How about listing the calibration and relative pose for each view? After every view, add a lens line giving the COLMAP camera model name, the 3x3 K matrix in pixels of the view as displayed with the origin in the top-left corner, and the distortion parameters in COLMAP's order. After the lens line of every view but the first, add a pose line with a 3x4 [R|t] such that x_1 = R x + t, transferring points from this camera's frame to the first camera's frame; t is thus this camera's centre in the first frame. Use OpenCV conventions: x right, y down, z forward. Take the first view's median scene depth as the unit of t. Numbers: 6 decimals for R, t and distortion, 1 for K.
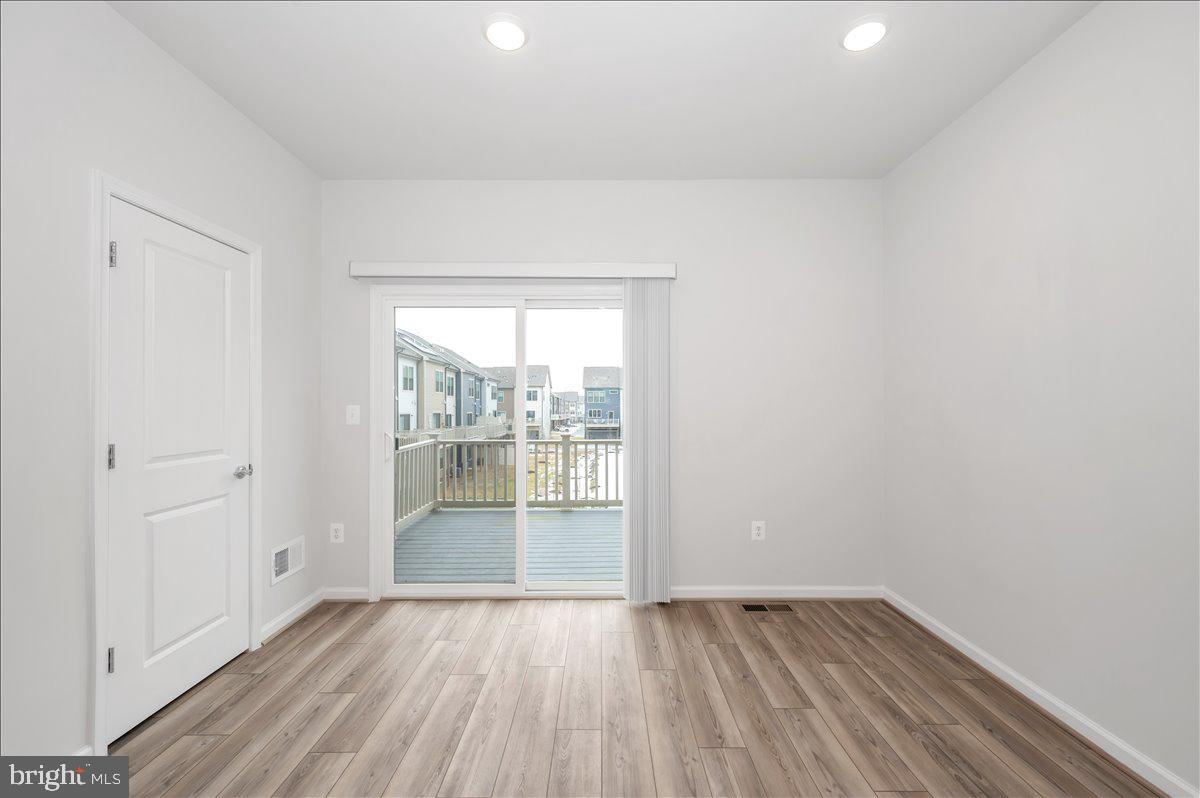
lens RADIAL K [[479.9, 0, 601.1], [0, 479.9, 400.6], [0, 0, 1]] dist [0.000740, 0.000070]
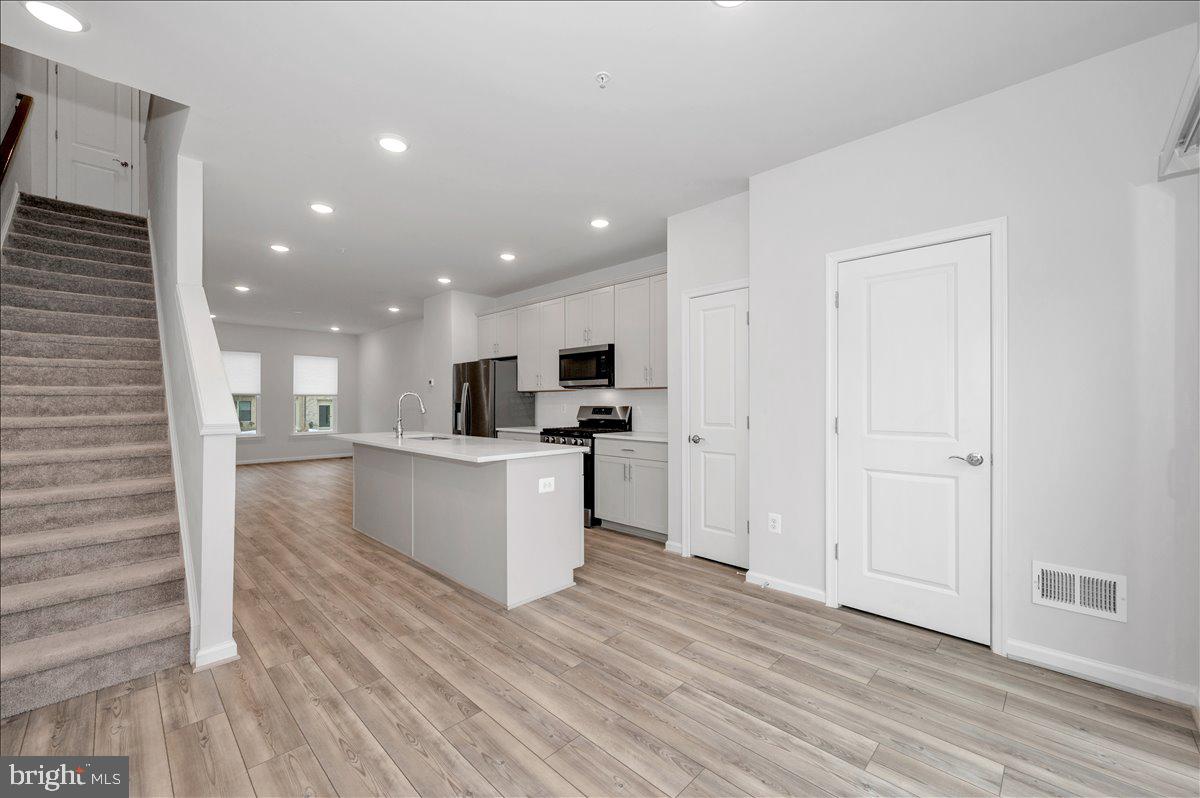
lens RADIAL K [[479.9, 0, 601.9], [0, 479.9, 401.2], [0, 0, 1]] dist [0.000740, 0.000070]
pose [[-0.699032, 0.001342, -0.715089, 0.388992], [0.008781, 0.999939, -0.006706, 0.022135], [0.715037, -0.010967, -0.699001, 0.888222]]
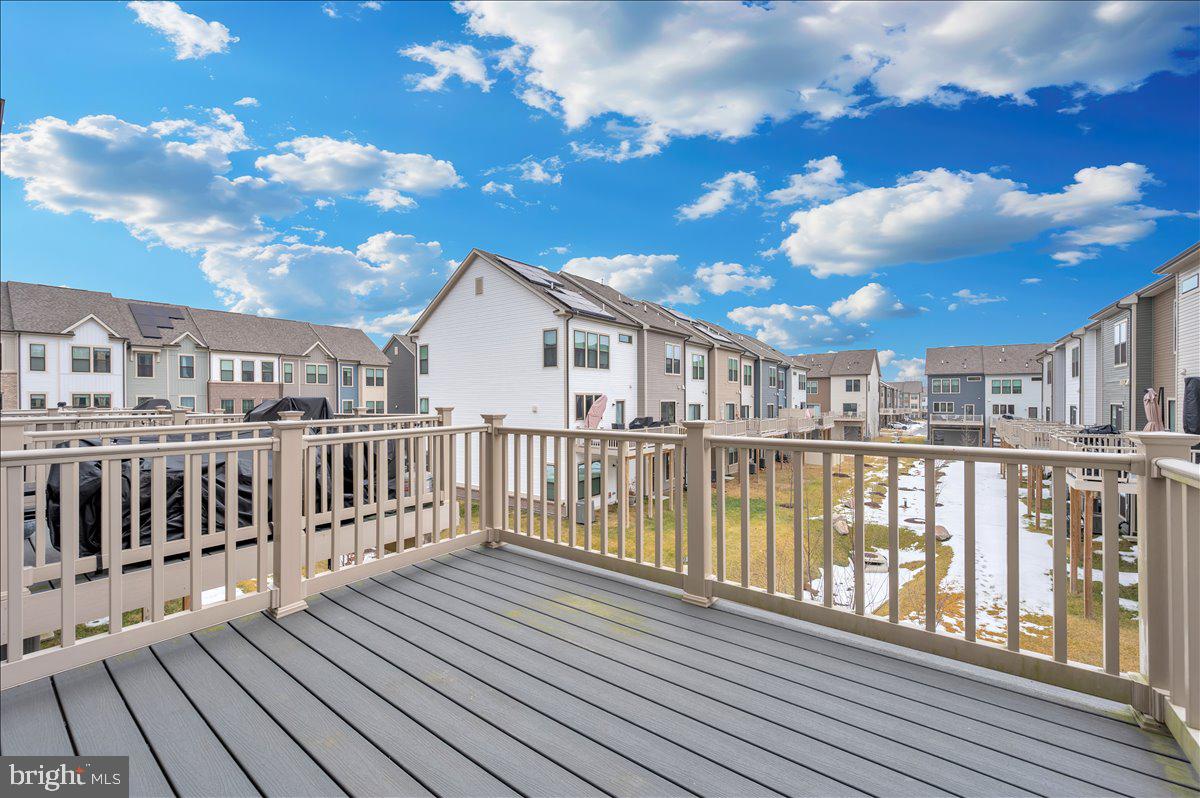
lens RADIAL K [[479.9, 0, 599.1], [0, 479.9, 399.5], [0, 0, 1]] dist [0.000740, 0.000070]
pose [[0.799972, 0.003425, -0.600027, 0.226867], [0.004133, 0.999929, 0.011217, 0.088409], [0.600023, -0.011453, 0.799901, 1.213801]]
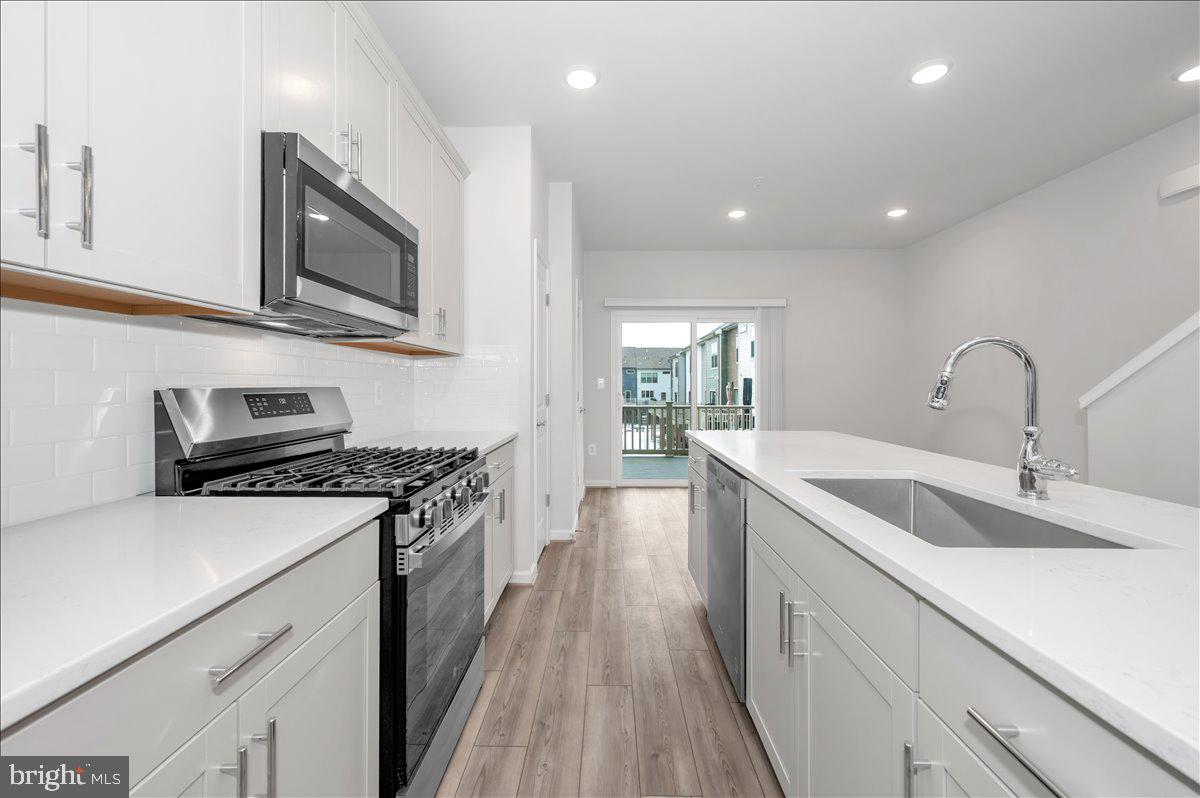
lens RADIAL K [[479.9, 0, 589.2], [0, 479.9, 385.1], [0, 0, 1]] dist [0.000740, 0.000070]
pose [[0.998989, 0.003248, -0.044842, -0.487244], [-0.002834, 0.999953, 0.009293, 0.019802], [0.044871, -0.009156, 0.998951, -0.793485]]
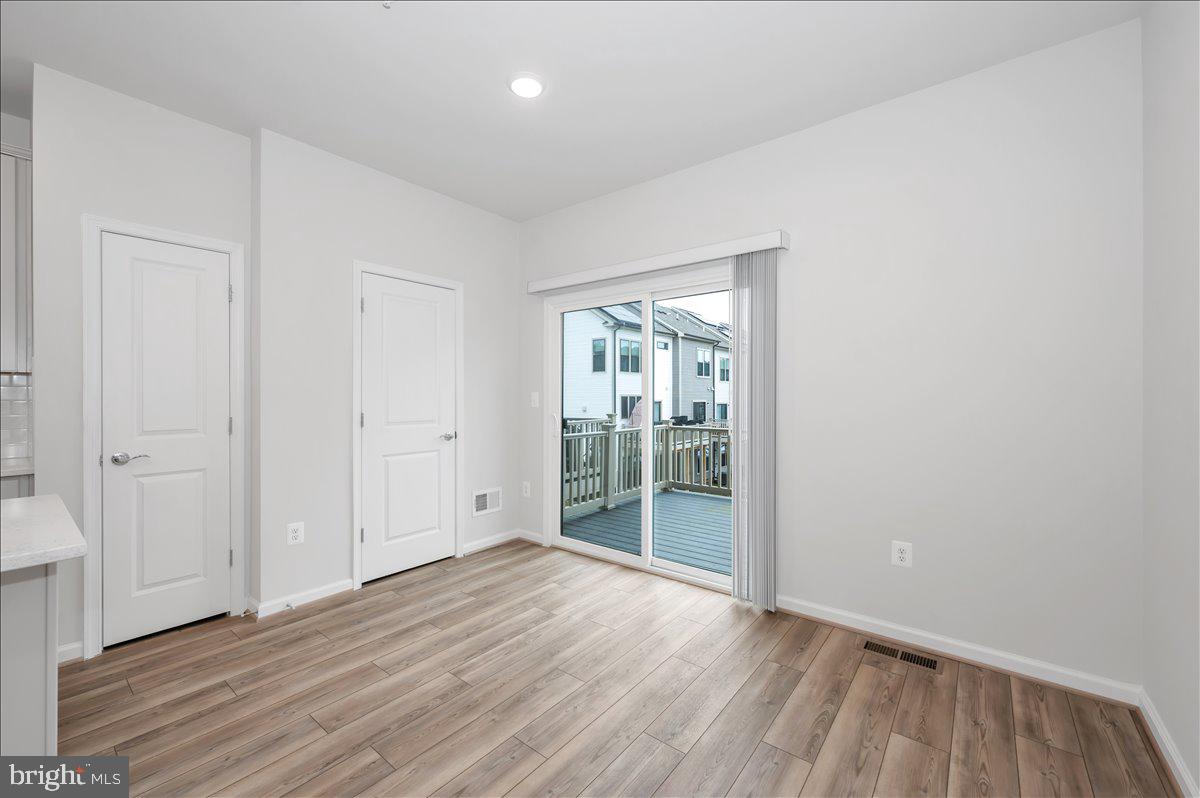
lens RADIAL K [[479.9, 0, 597.5], [0, 479.9, 396.1], [0, 0, 1]] dist [0.000740, 0.000070]
pose [[0.779460, 0.002819, -0.626446, 0.430141], [0.004147, 0.999945, 0.009660, 0.008065], [0.626439, -0.010127, 0.779405, 0.096375]]
